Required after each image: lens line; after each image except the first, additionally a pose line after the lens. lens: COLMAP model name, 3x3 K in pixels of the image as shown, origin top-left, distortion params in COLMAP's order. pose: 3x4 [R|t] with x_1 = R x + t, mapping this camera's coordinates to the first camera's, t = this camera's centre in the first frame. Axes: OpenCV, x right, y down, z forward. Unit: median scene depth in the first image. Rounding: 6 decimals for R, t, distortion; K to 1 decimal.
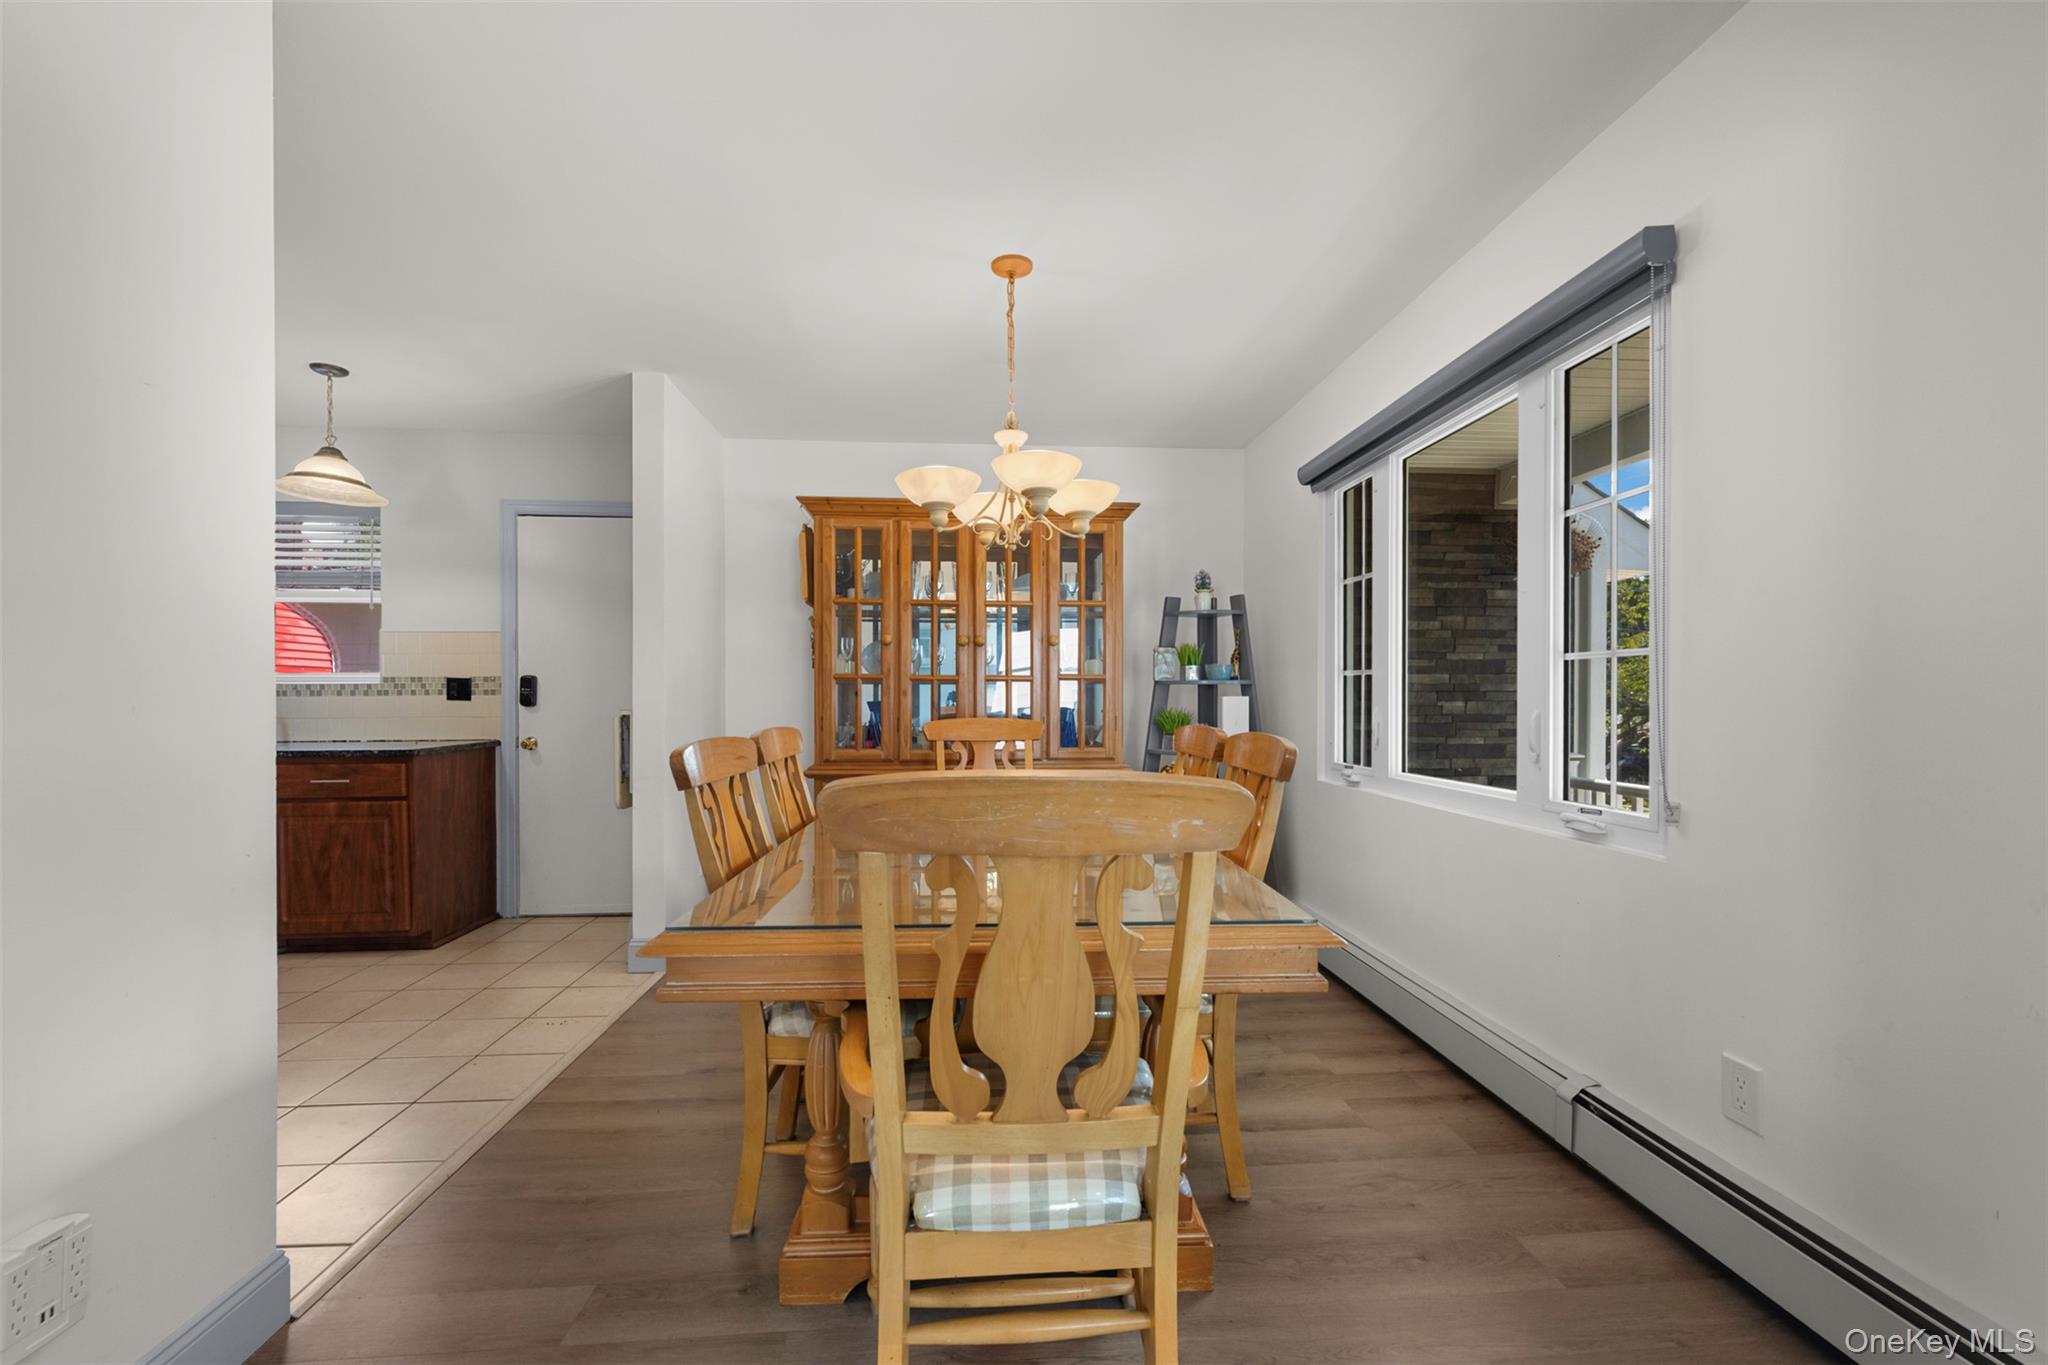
lens RADIAL K [[844.8, 0, 1021.8], [0, 844.8, 704.9], [0, 0, 1]] dist [-0.000895, -0.000415]
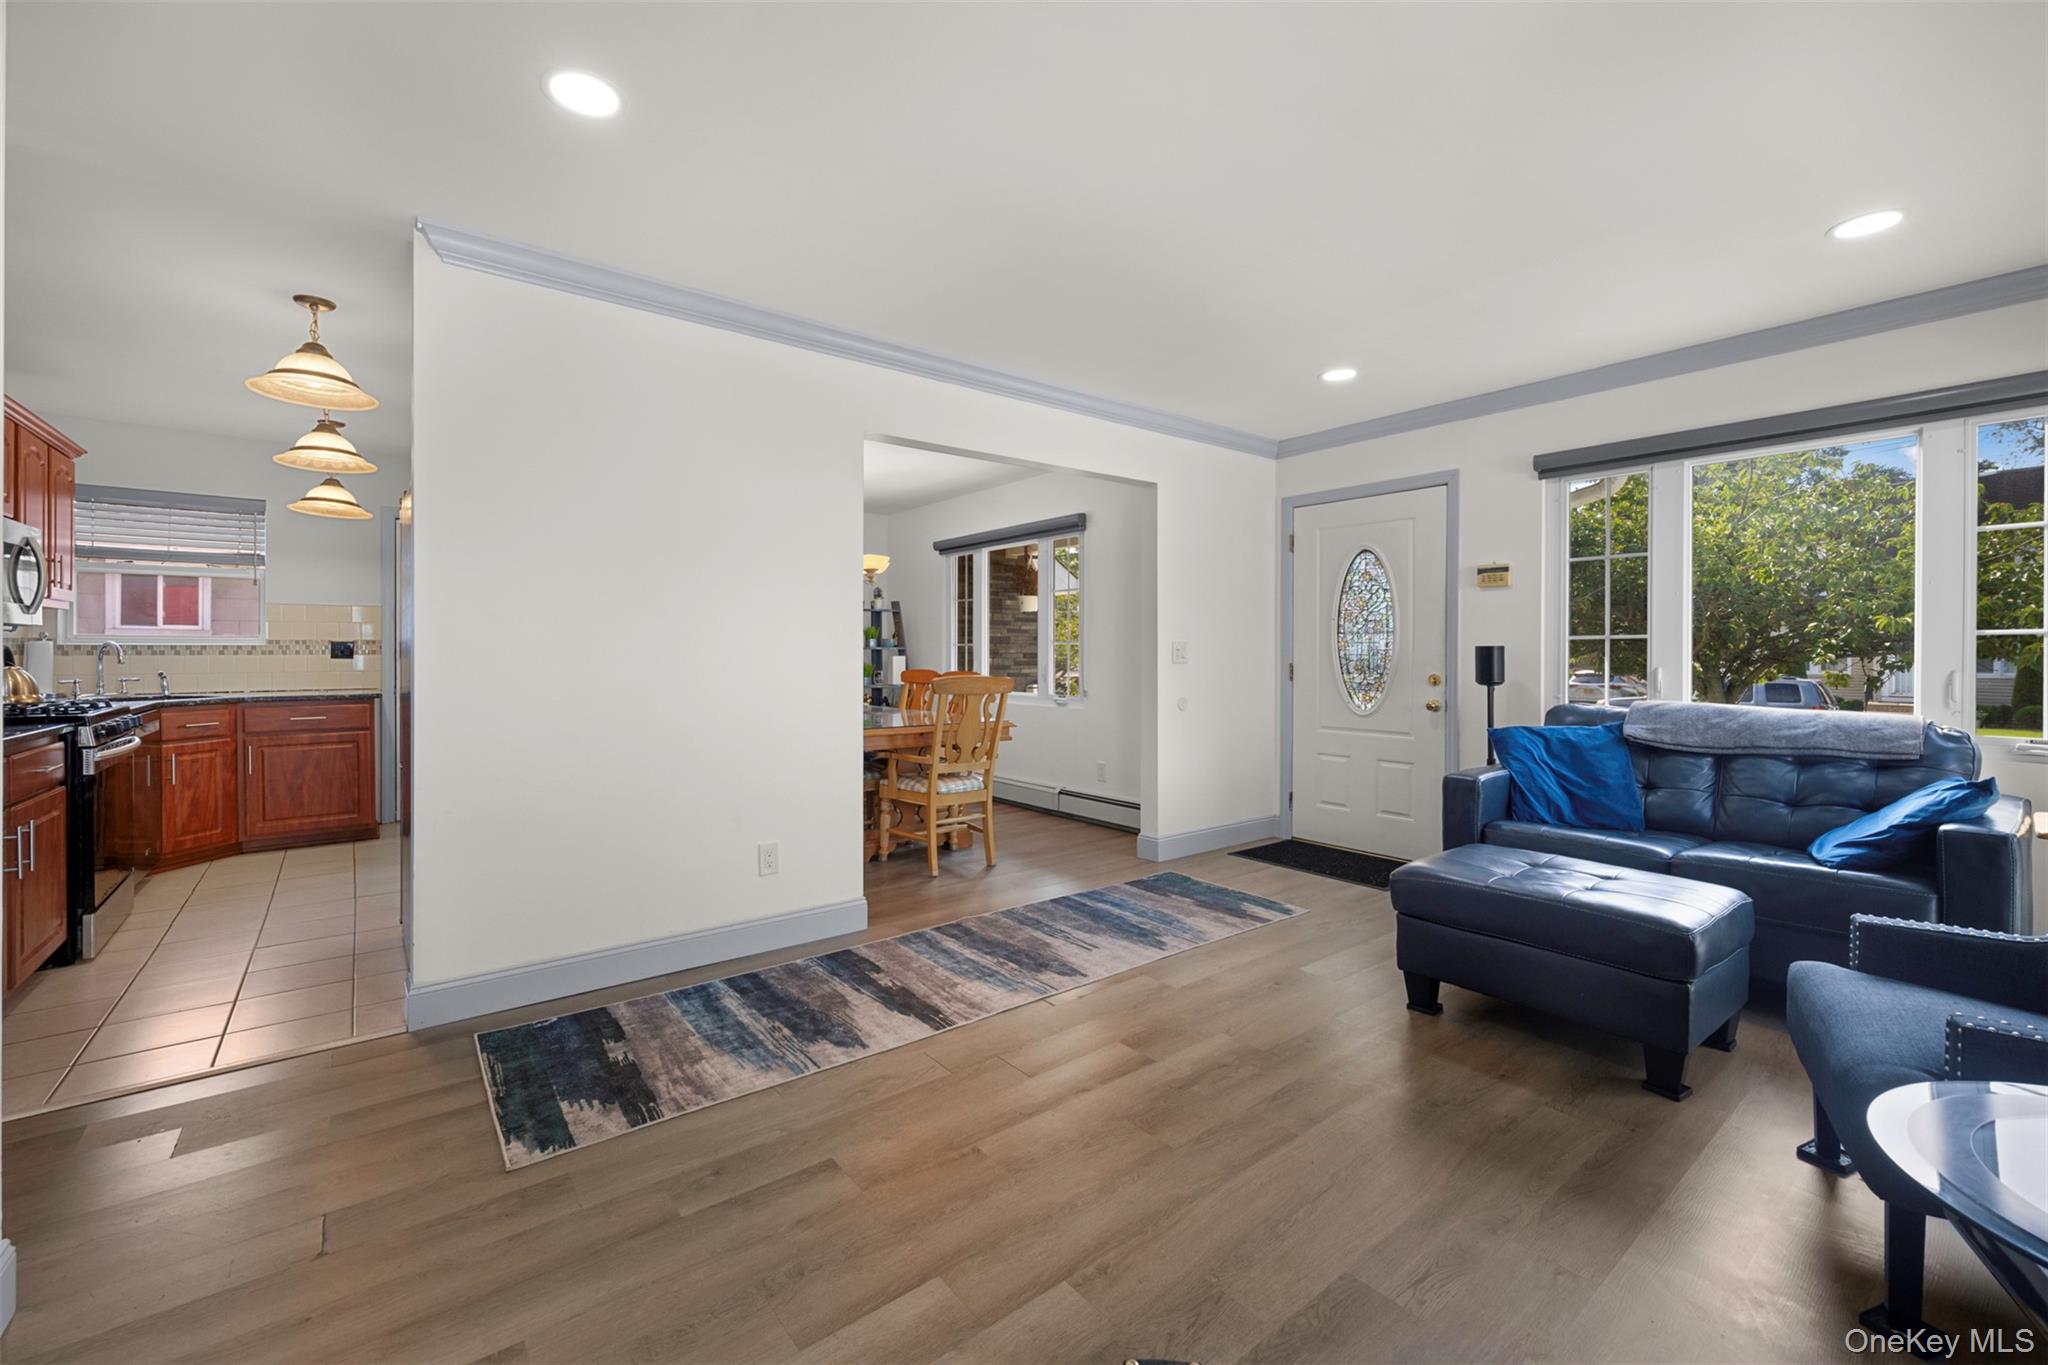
lens RADIAL K [[863.2, 0, 1019.1], [0, 863.2, 656.2], [0, 0, 1]] dist [0.000792, 0.000228]
pose [[0.823046, 0.000463, 0.567974, -0.611559], [0.002656, 0.999986, -0.004663, -0.000017], [-0.567968, 0.005346, 0.823033, -0.732685]]
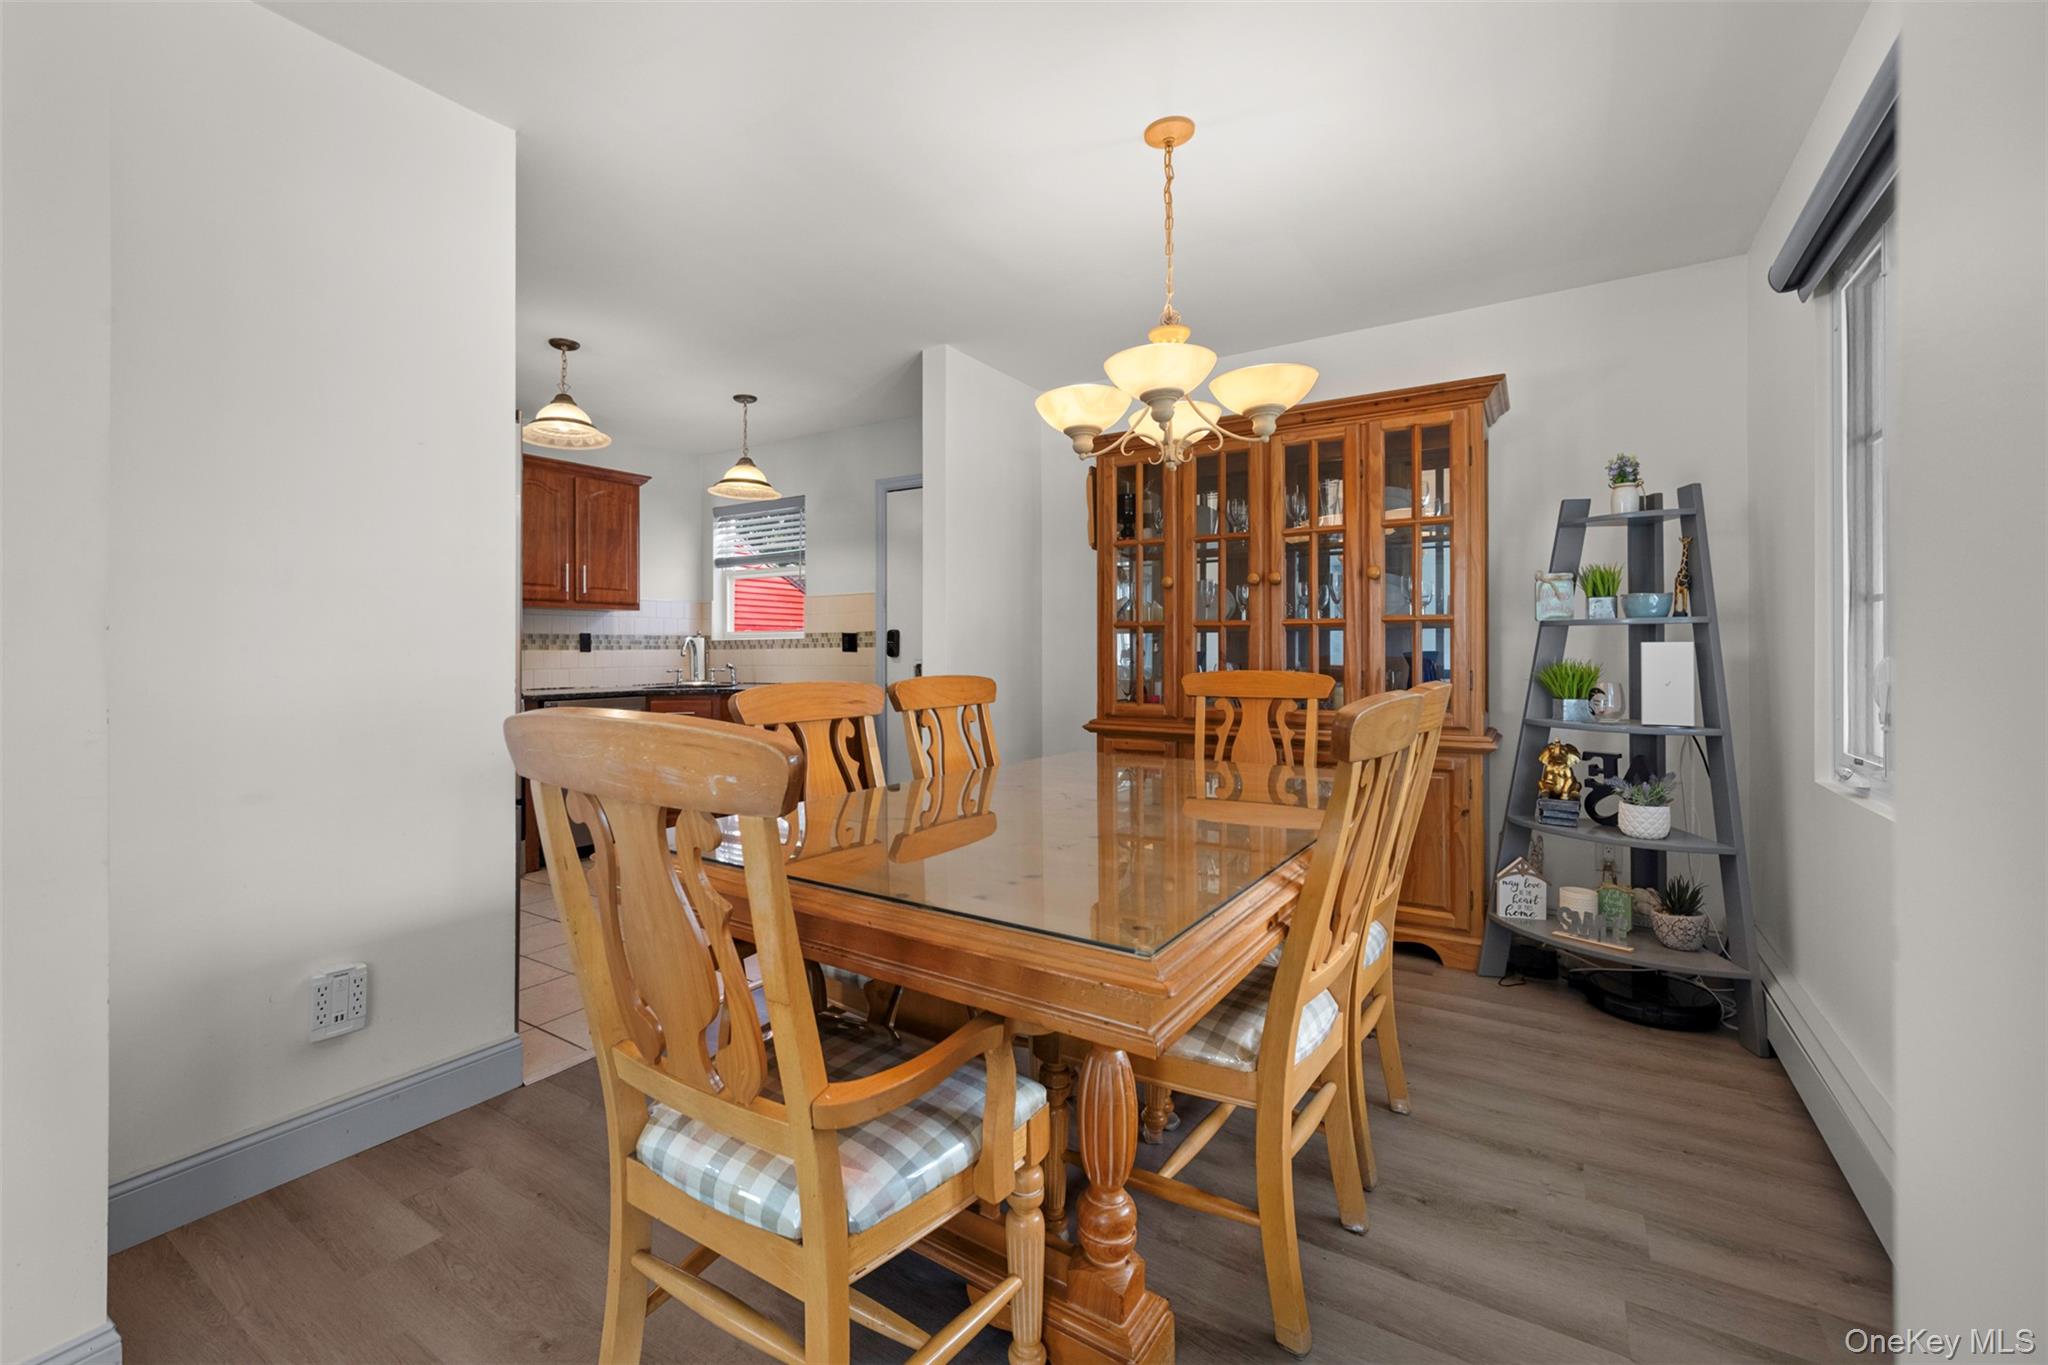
lens RADIAL K [[882.9, 0, 931.1], [0, 882.9, 651.8], [0, 0, 1]] dist [-0.001917, -0.000194]
pose [[0.769936, -0.002455, -0.638116, 0.243183], [-0.002987, 0.999968, -0.007450, 0.004247], [0.638114, 0.007642, 0.769904, 0.115498]]
